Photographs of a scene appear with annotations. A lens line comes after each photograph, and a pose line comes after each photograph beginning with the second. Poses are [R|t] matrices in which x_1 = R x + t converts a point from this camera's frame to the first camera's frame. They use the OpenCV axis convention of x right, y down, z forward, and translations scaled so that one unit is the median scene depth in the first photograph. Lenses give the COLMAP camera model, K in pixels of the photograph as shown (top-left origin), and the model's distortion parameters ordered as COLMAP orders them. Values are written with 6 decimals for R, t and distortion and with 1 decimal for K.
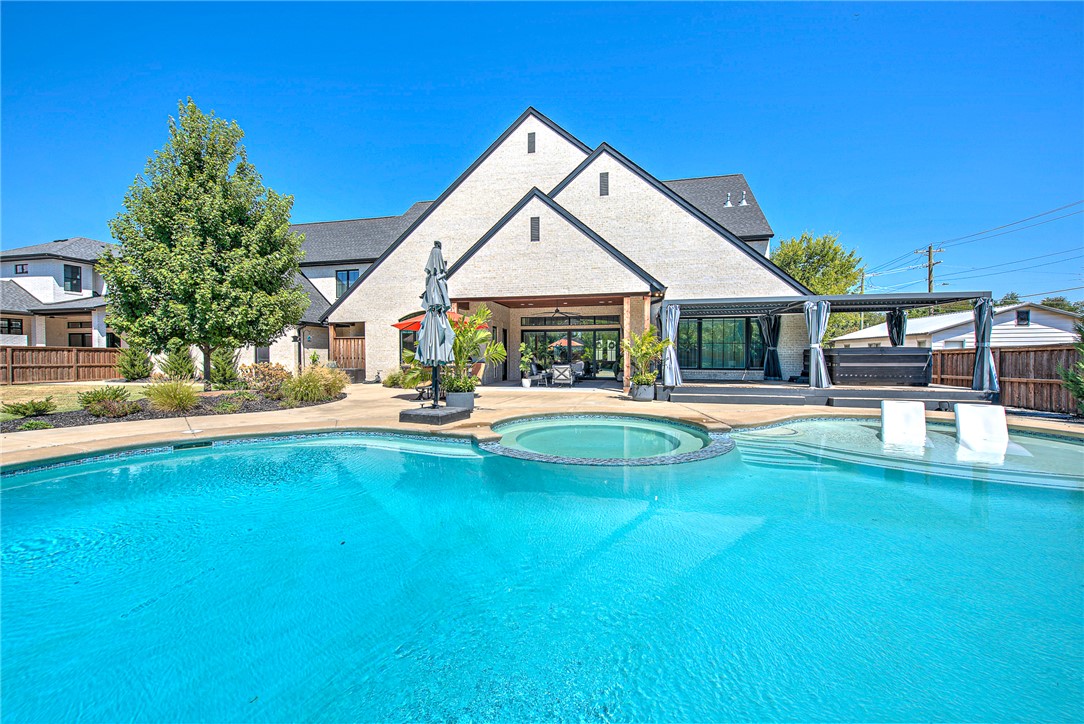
lens RADIAL K [[428.2, 0, 545.3], [0, 428.2, 363.6], [0, 0, 1]] dist [0.001716, -0.004161]
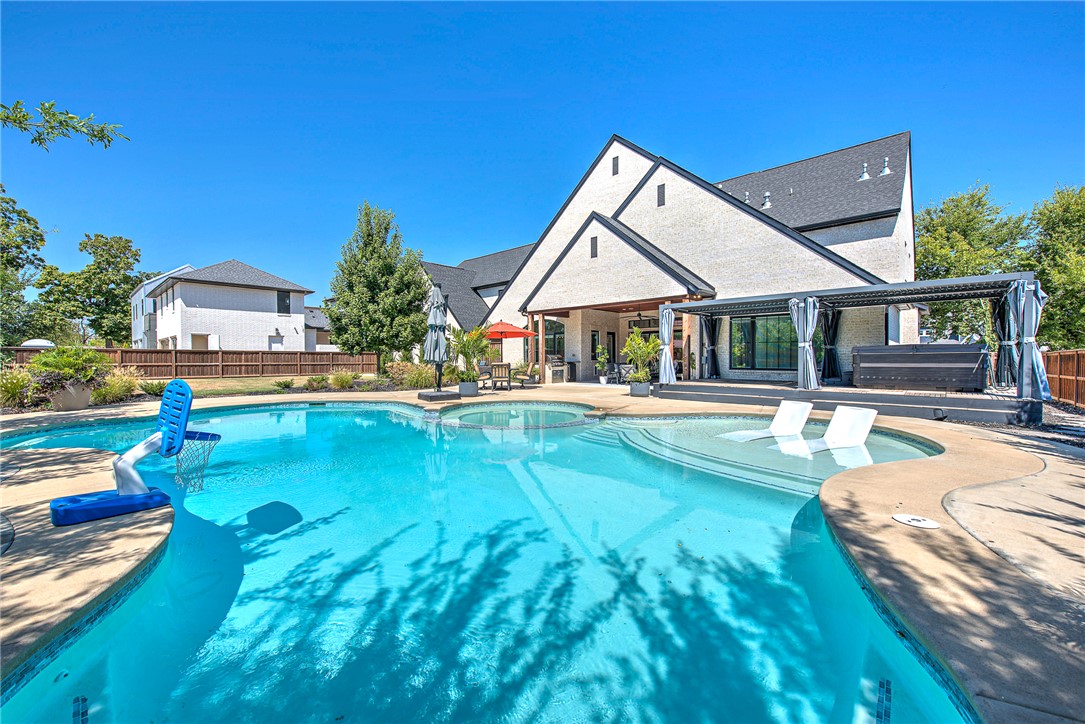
lens RADIAL K [[428.6, 0, 545.8], [0, 428.6, 363.6], [0, 0, 1]] dist [0.001716, -0.004161]
pose [[0.869878, 0.003878, -0.493252, 0.451544], [-0.004042, 0.999992, 0.000734, 0.001190], [0.493251, 0.001355, 0.869886, -0.077902]]
